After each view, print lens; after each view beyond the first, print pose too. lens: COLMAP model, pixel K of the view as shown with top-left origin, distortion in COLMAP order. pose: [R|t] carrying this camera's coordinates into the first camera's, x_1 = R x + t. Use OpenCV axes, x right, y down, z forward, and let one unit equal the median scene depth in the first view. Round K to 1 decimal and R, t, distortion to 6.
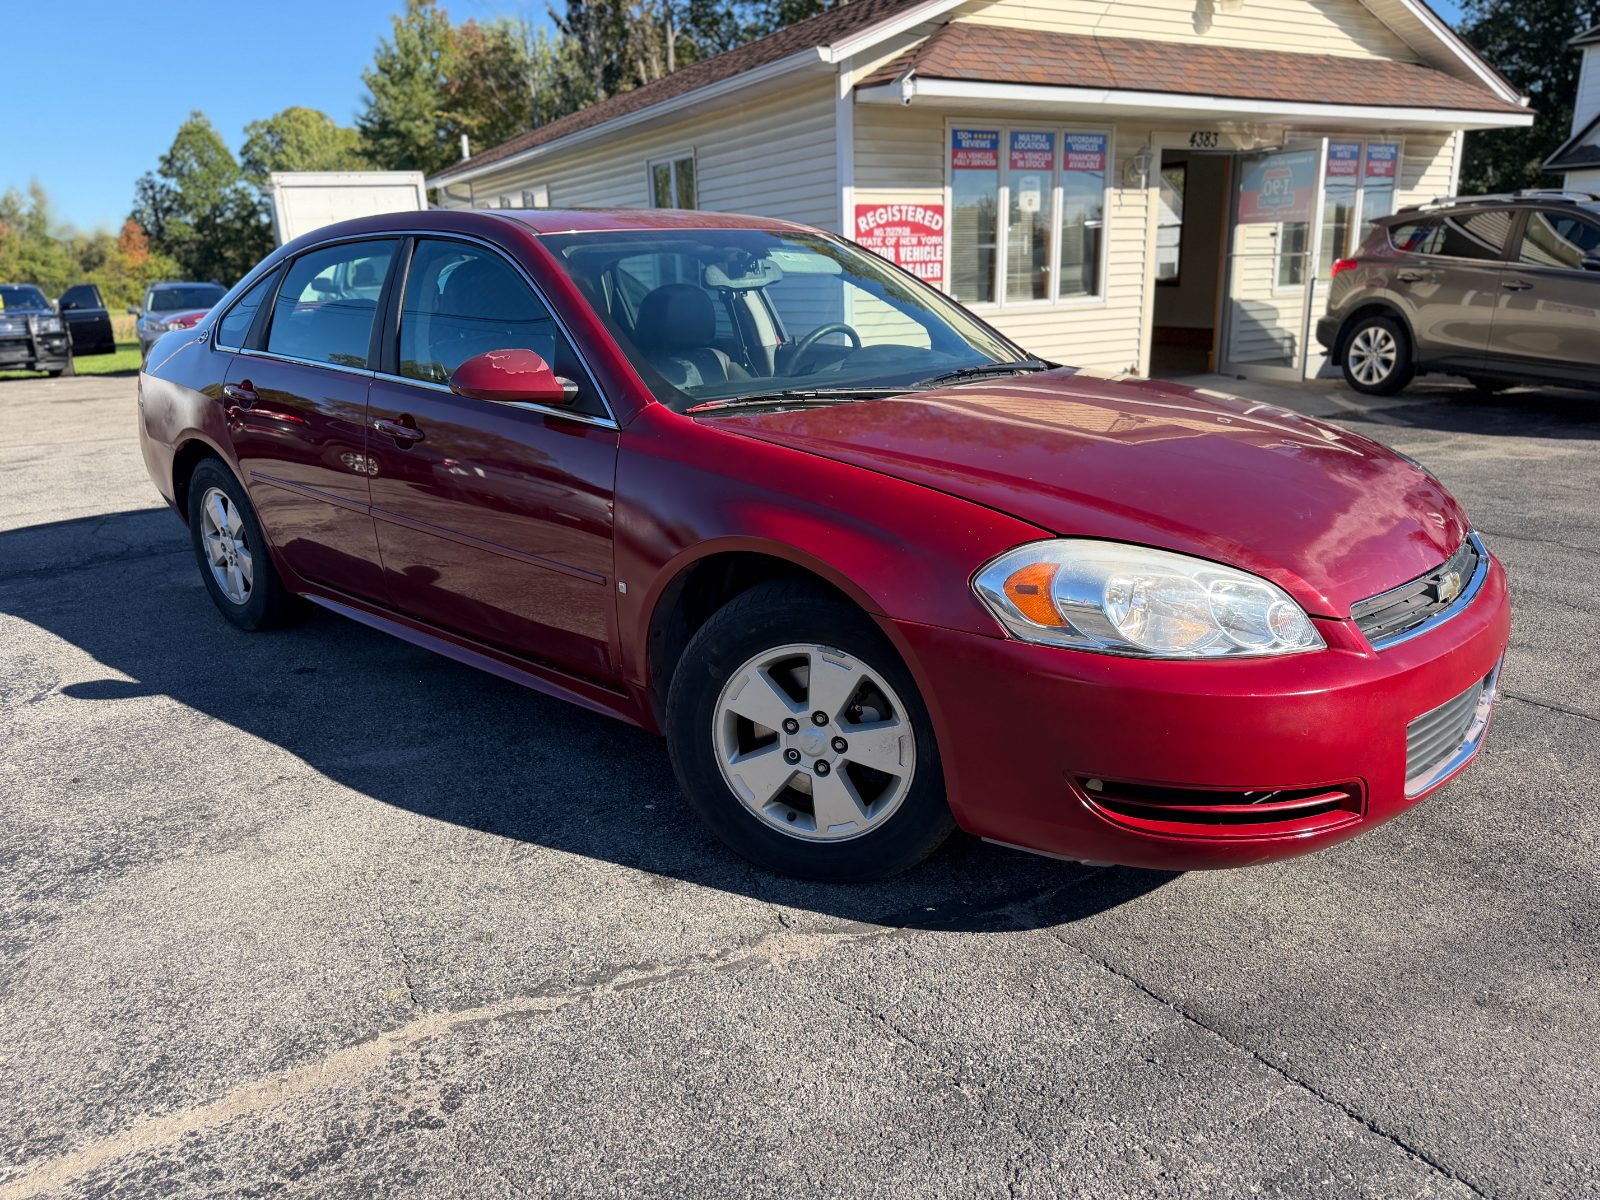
lens RADIAL K [[1277.4, 0, 807.2], [0, 1277.4, 607.9], [0, 0, 1]] dist [0.003792, -0.012611]
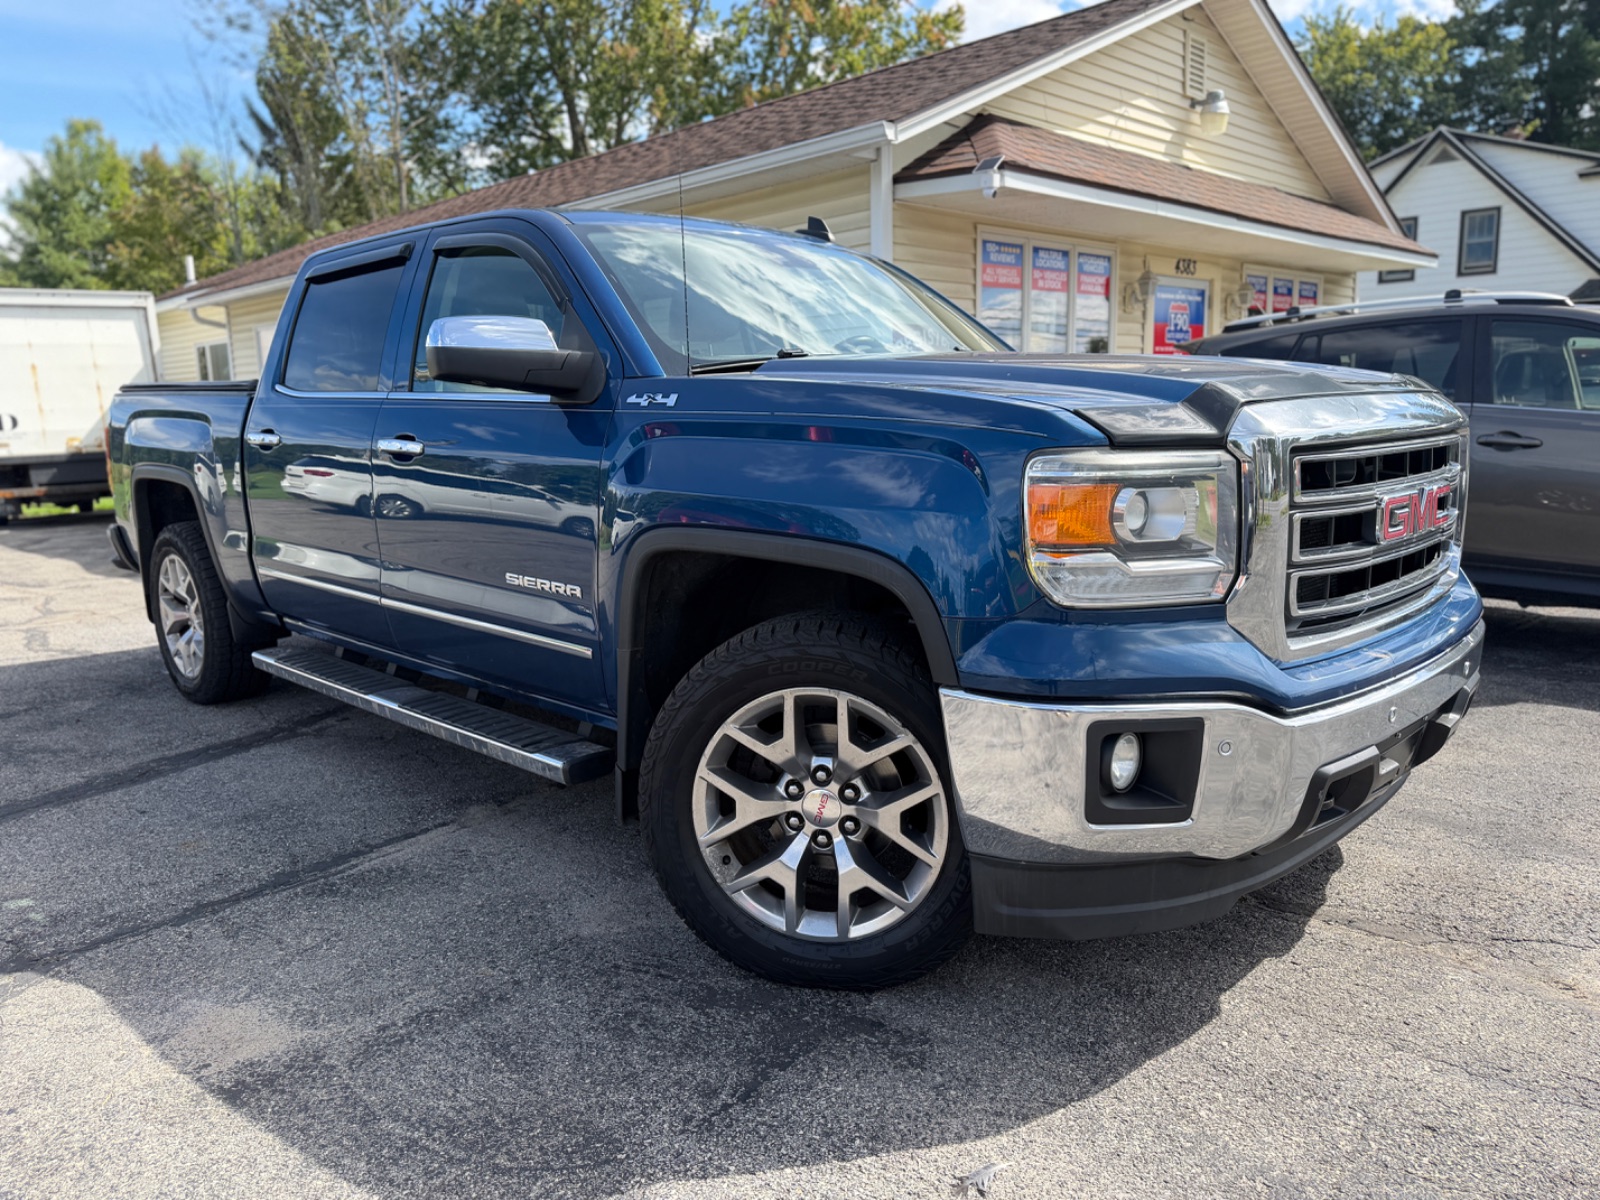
lens RADIAL K [[1178.6, 0, 805.2], [0, 1178.6, 603.7], [0, 0, 1]] dist [0.014769, -0.019400]
pose [[0.971192, -0.027254, 0.236733, -0.176351], [0.048509, 0.995248, -0.084429, -0.068209], [-0.233307, 0.093480, 0.967899, 0.269697]]
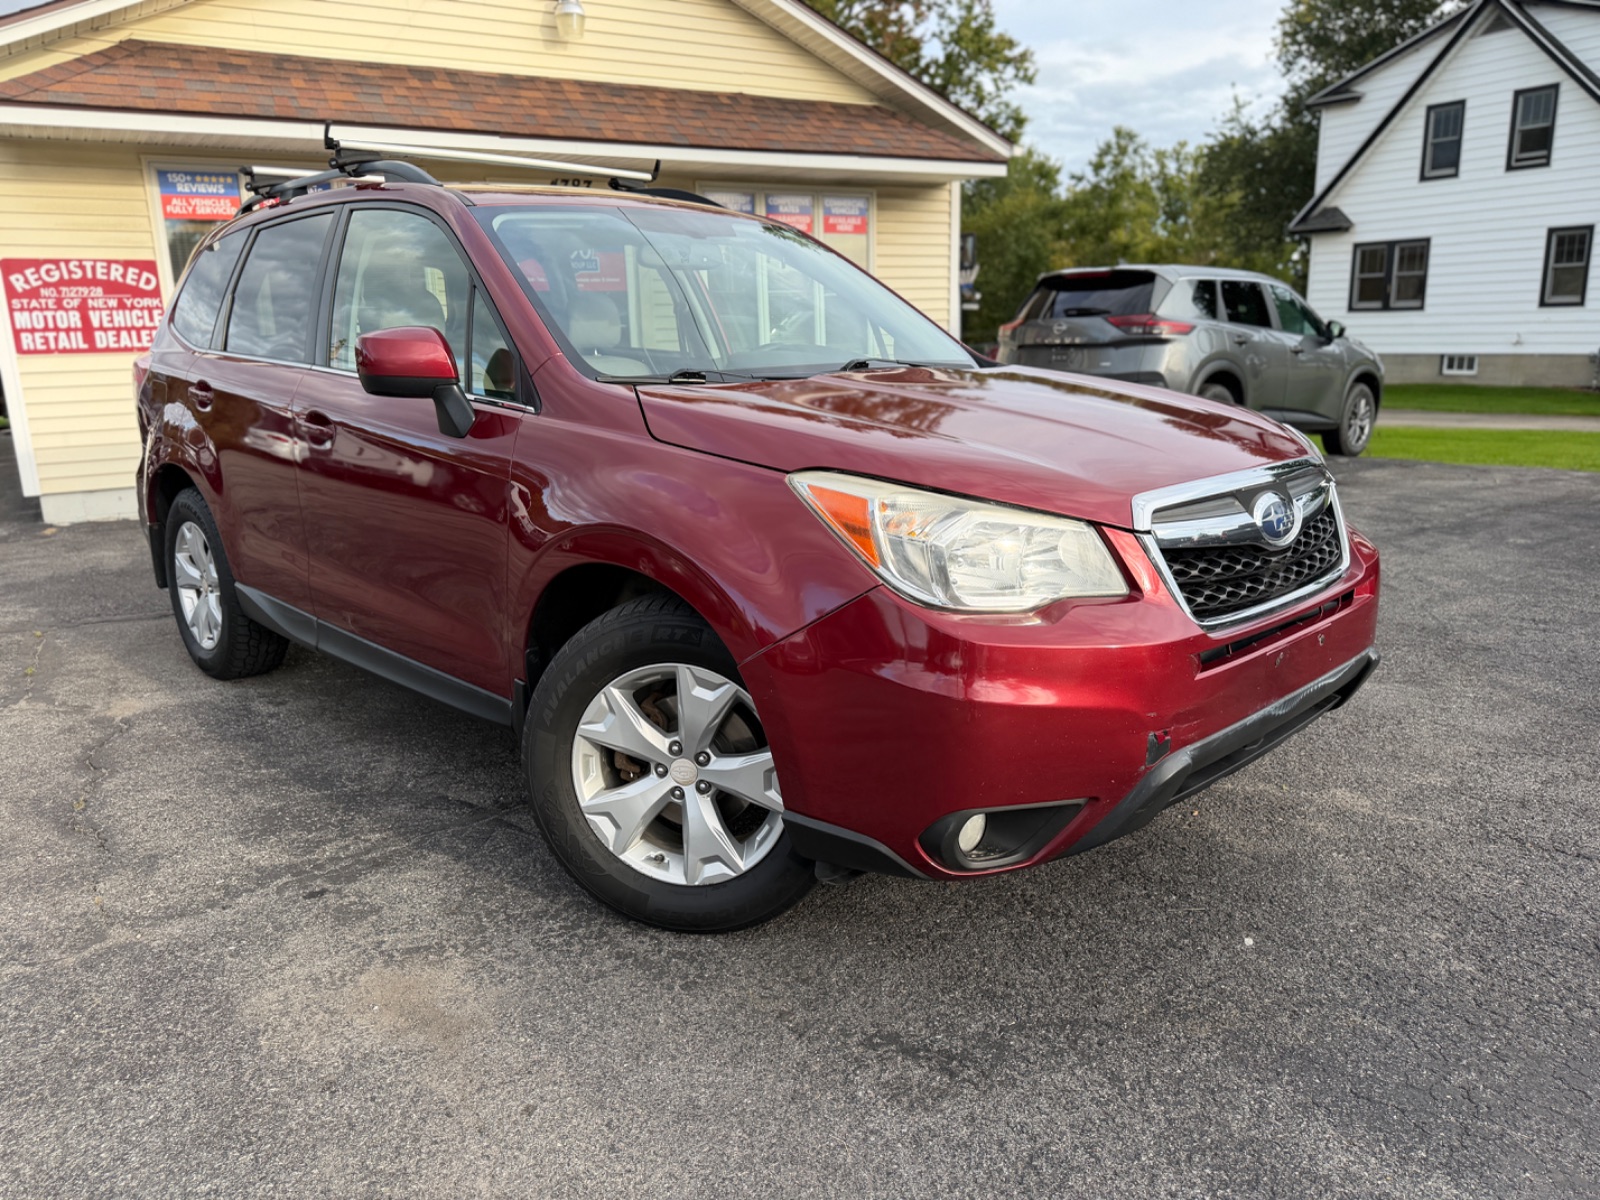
lens RADIAL K [[1178.6, 0, 780.3], [0, 1178.6, 608.9], [0, 0, 1]] dist [0.014769, -0.019400]
pose [[0.999950, 0.009389, 0.003560, 0.476077], [-0.009329, 0.999819, -0.016564, -0.073752], [-0.003715, 0.016530, 0.999856, 0.215875]]
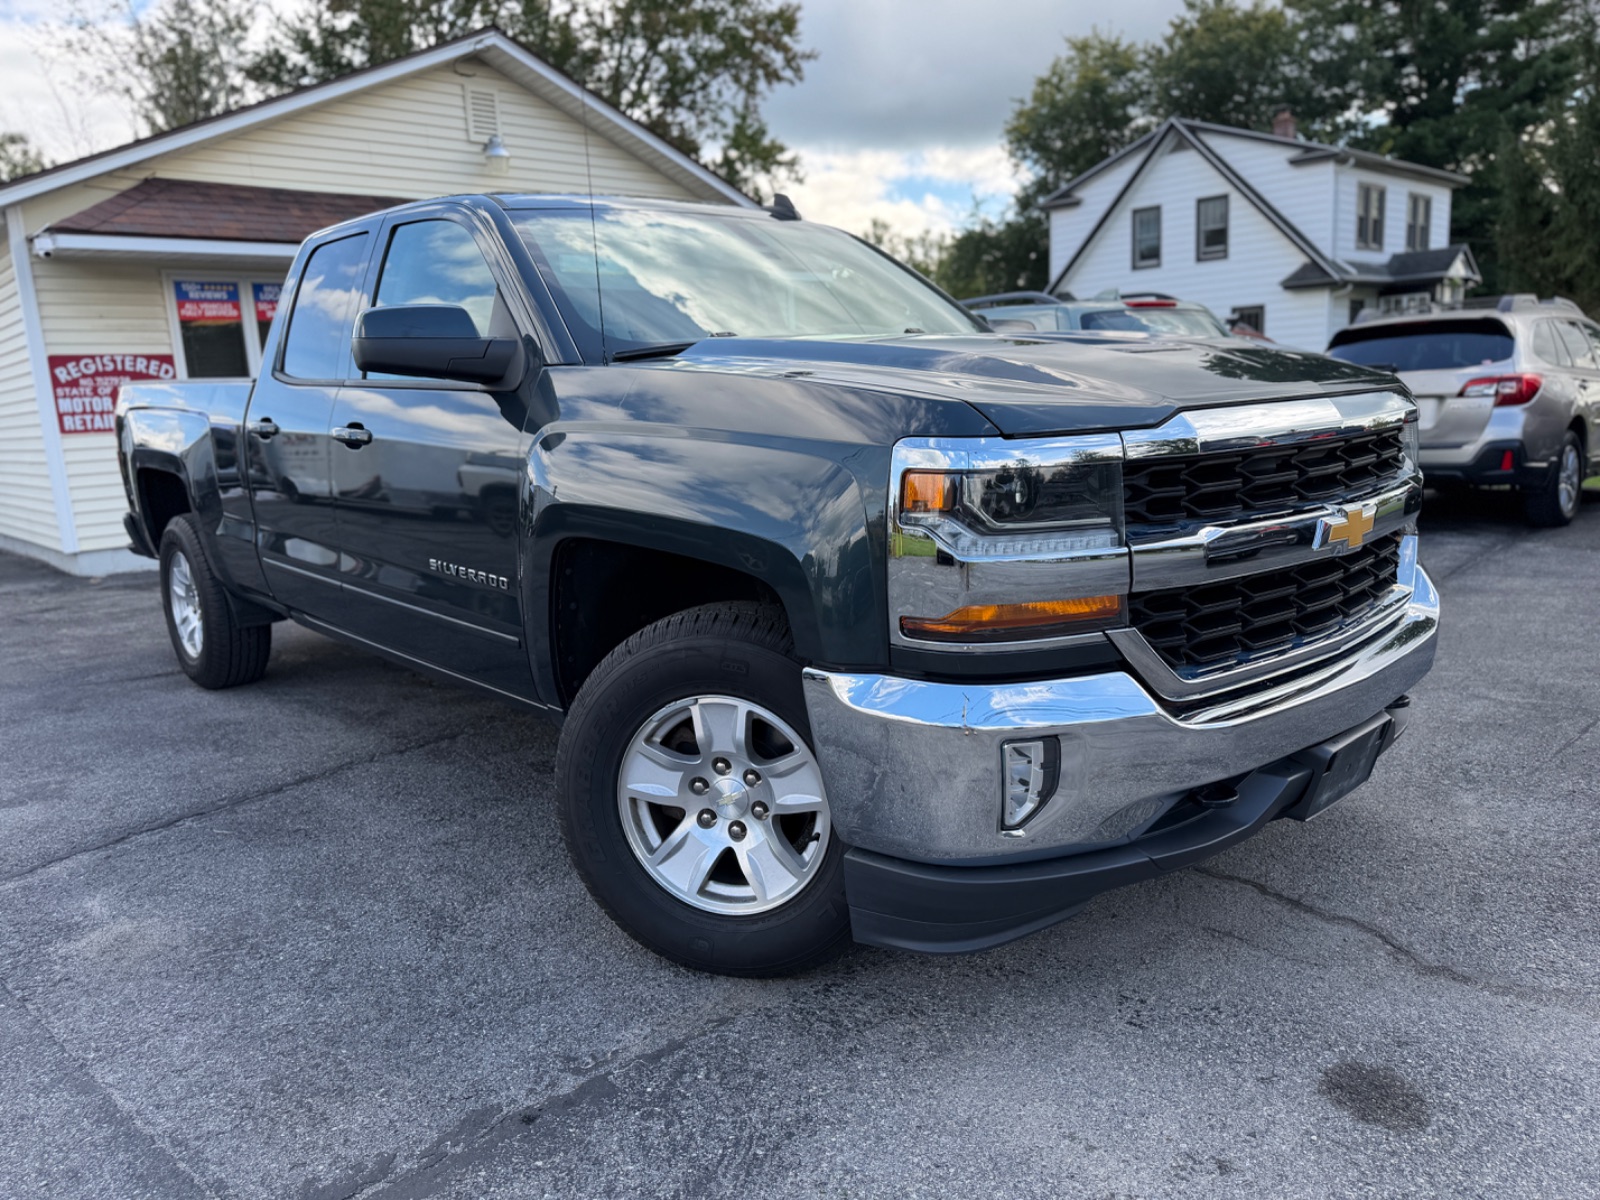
lens RADIAL K [[1178.6, 0, 808.0], [0, 1178.6, 614.3], [0, 0, 1]] dist [0.014769, -0.019400]
pose [[0.977038, -0.052313, 0.206542, 0.363702], [0.067850, 0.995316, -0.068864, -0.013451], [-0.201972, 0.081297, 0.976011, 0.009387]]
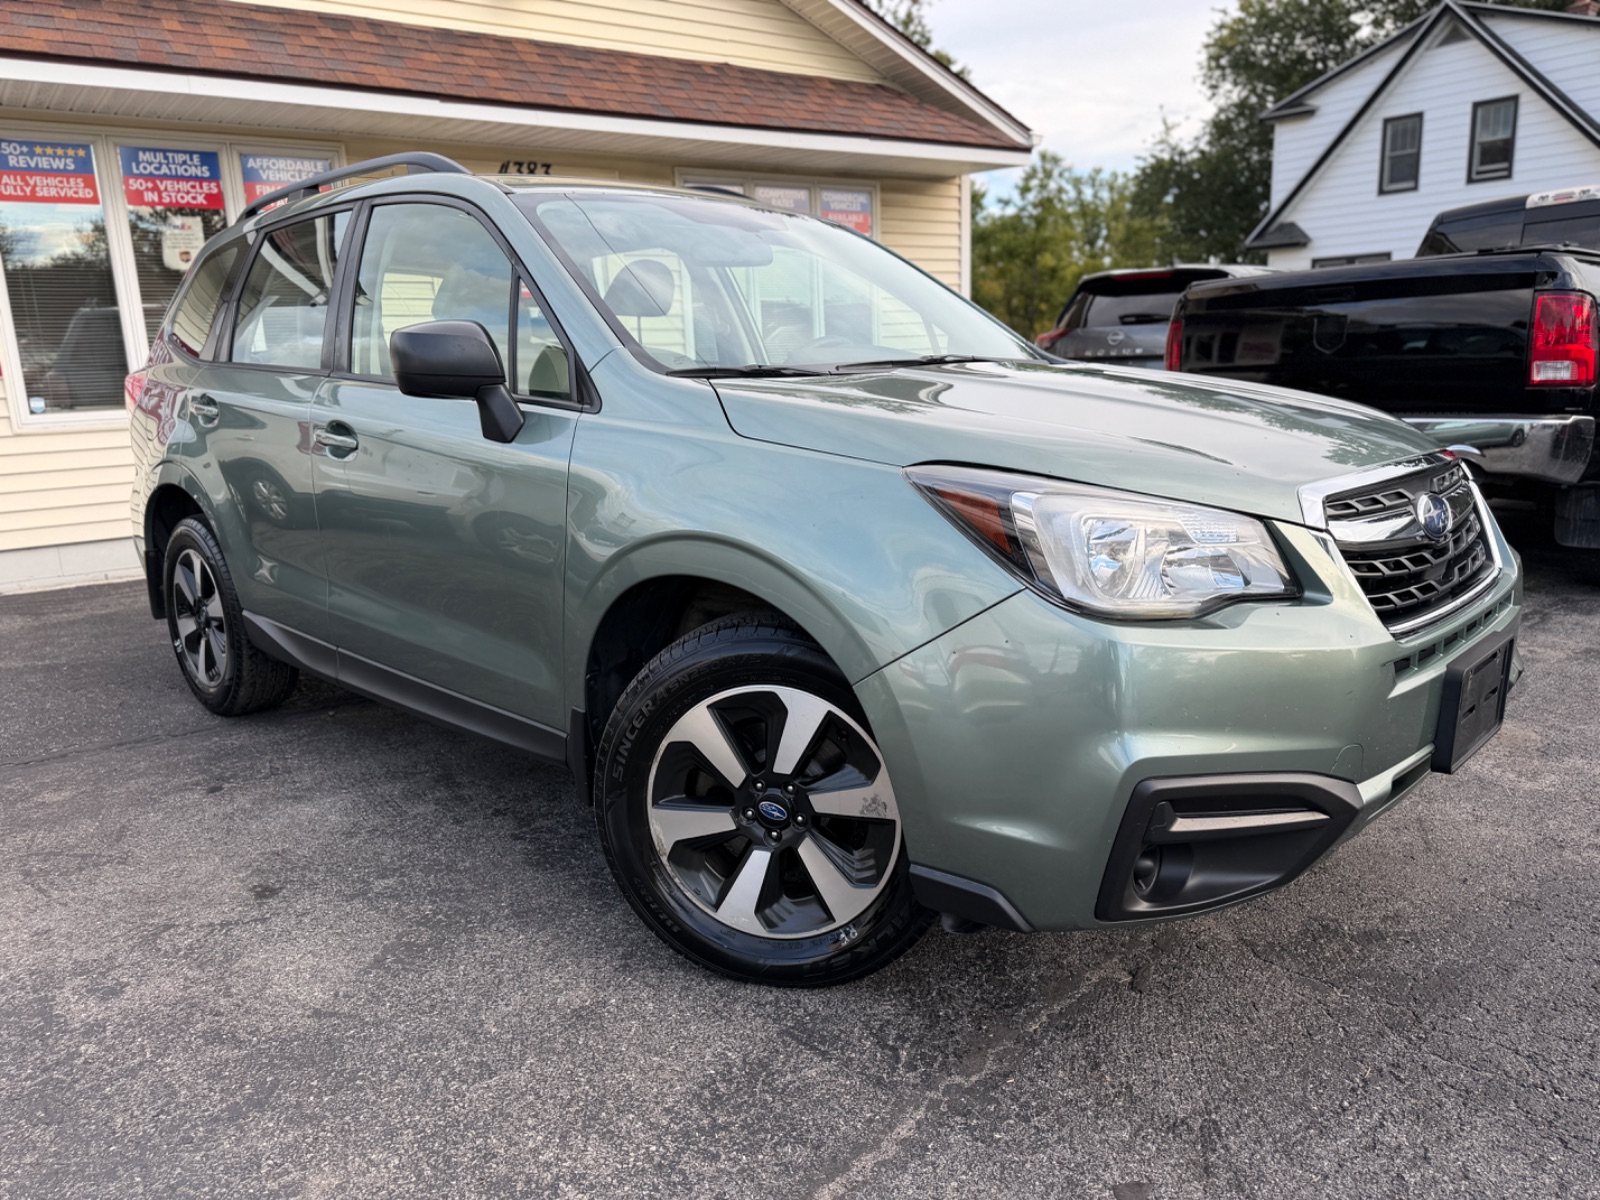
lens RADIAL K [[1178.6, 0, 800.5], [0, 1178.6, 605.9], [0, 0, 1]] dist [0.014769, -0.019400]
pose [[0.996524, -0.017383, 0.081472, 0.425798], [0.020706, 0.998980, -0.040119, -0.103892], [-0.080691, 0.041666, 0.995868, 0.366845]]
